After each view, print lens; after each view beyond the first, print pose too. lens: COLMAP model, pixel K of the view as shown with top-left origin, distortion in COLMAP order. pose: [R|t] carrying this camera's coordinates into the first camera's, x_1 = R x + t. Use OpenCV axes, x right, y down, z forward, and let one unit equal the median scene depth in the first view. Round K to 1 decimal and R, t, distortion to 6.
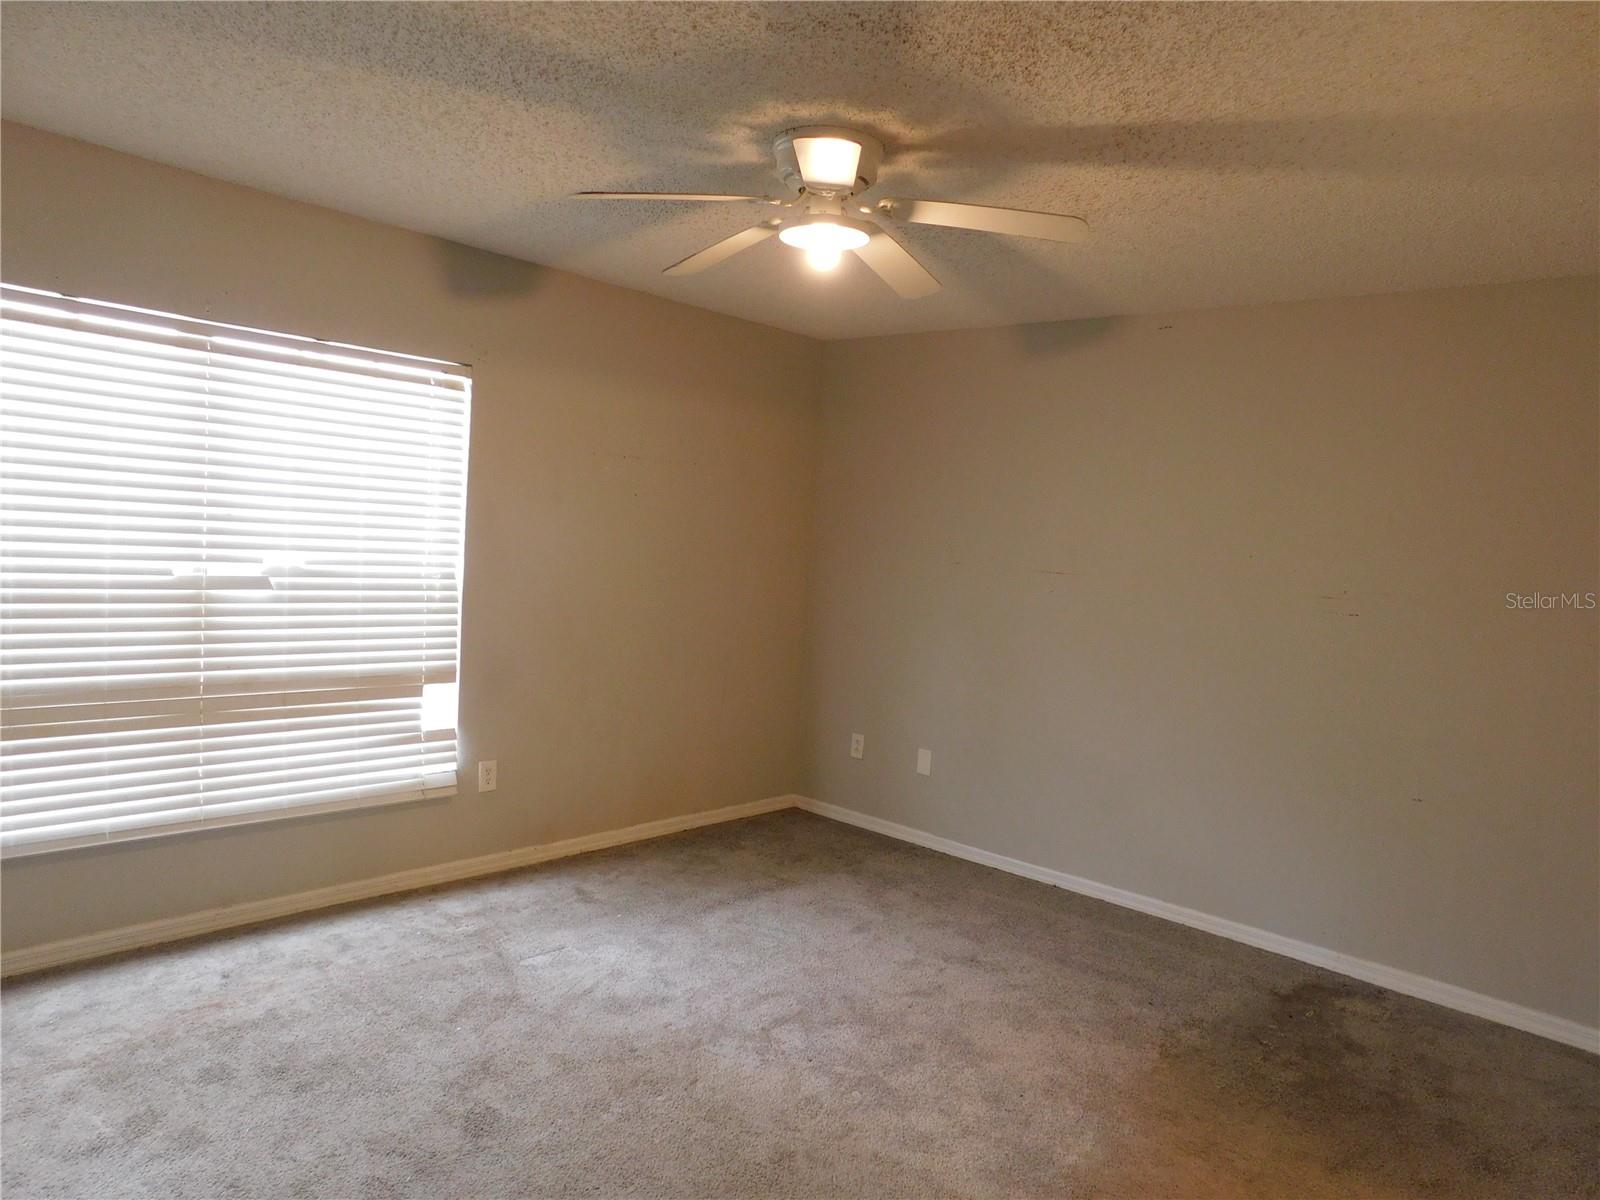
lens RADIAL K [[1074.0, 0, 801.7], [0, 1074.0, 607.7], [0, 0, 1]] dist [-0.041894, 0.028722]
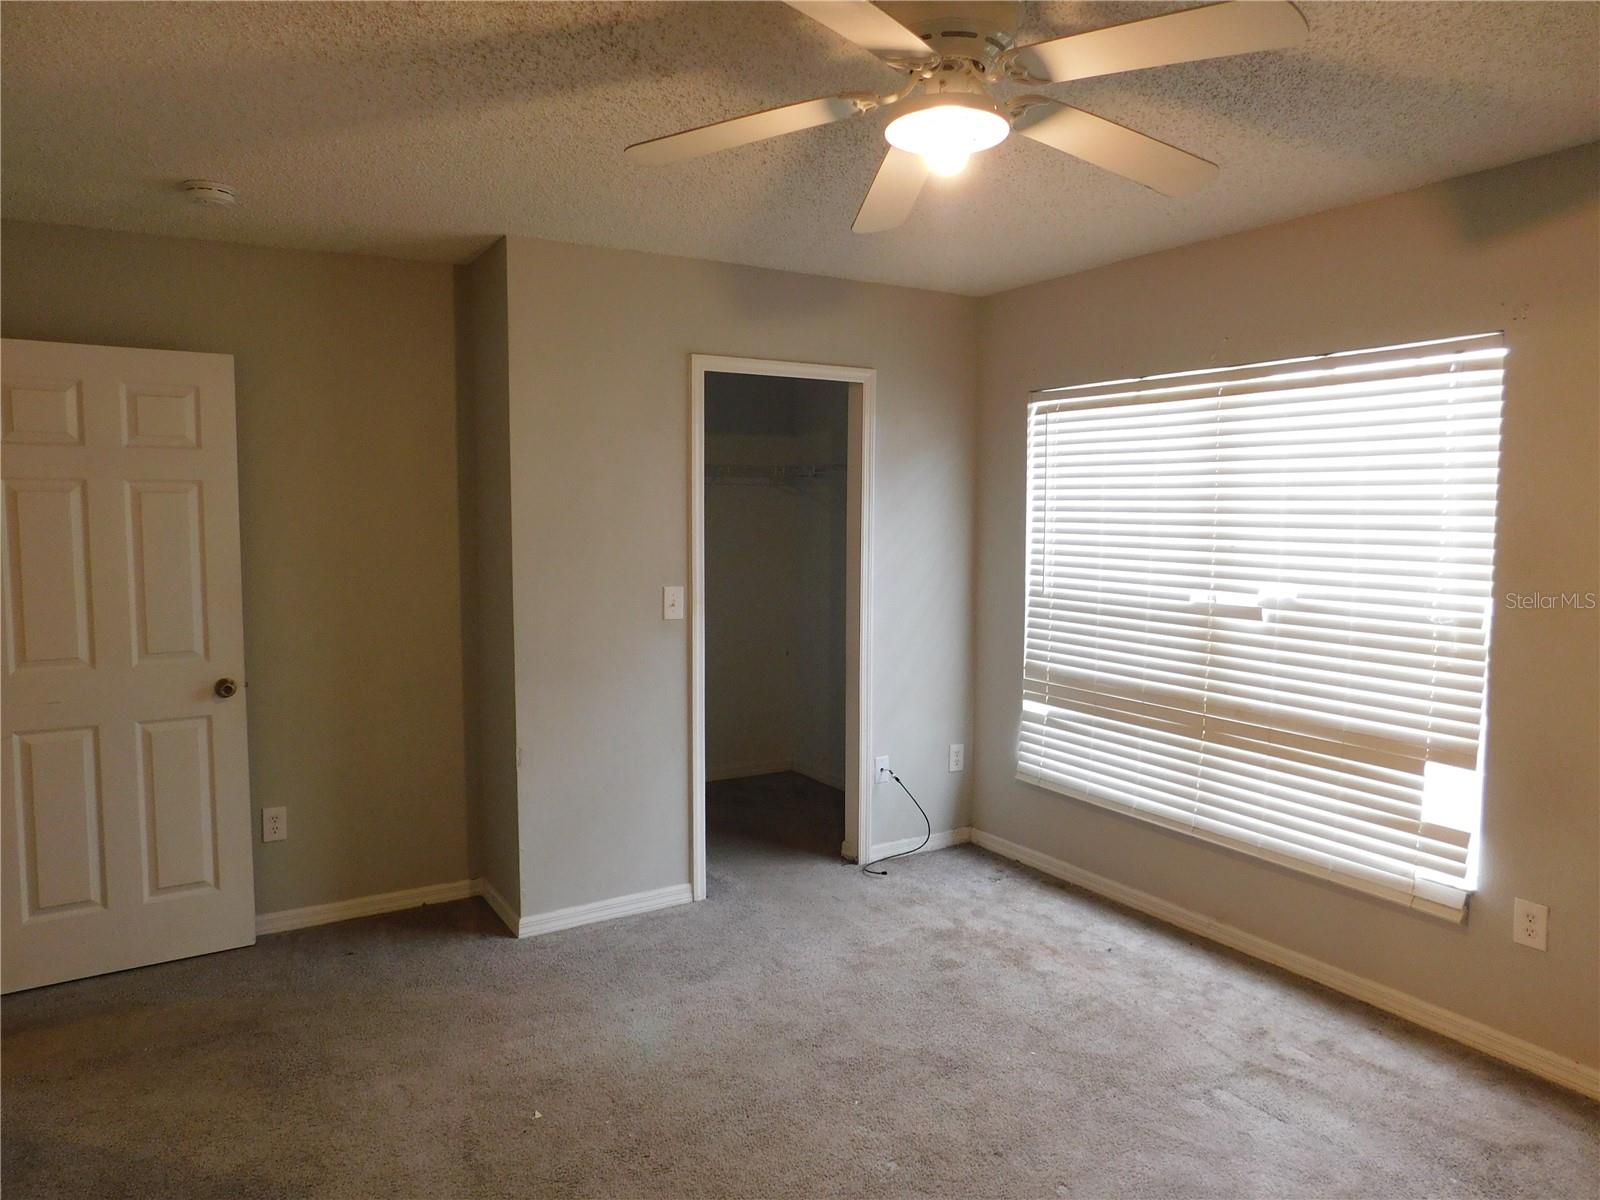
lens RADIAL K [[1074.0, 0, 800.2], [0, 1074.0, 602.7], [0, 0, 1]] dist [-0.041894, 0.028722]
pose [[-0.295834, 0.009974, -0.955187, 0.568826], [-0.096724, 0.994493, 0.040341, -0.032185], [0.950330, 0.104323, -0.293240, 0.870718]]
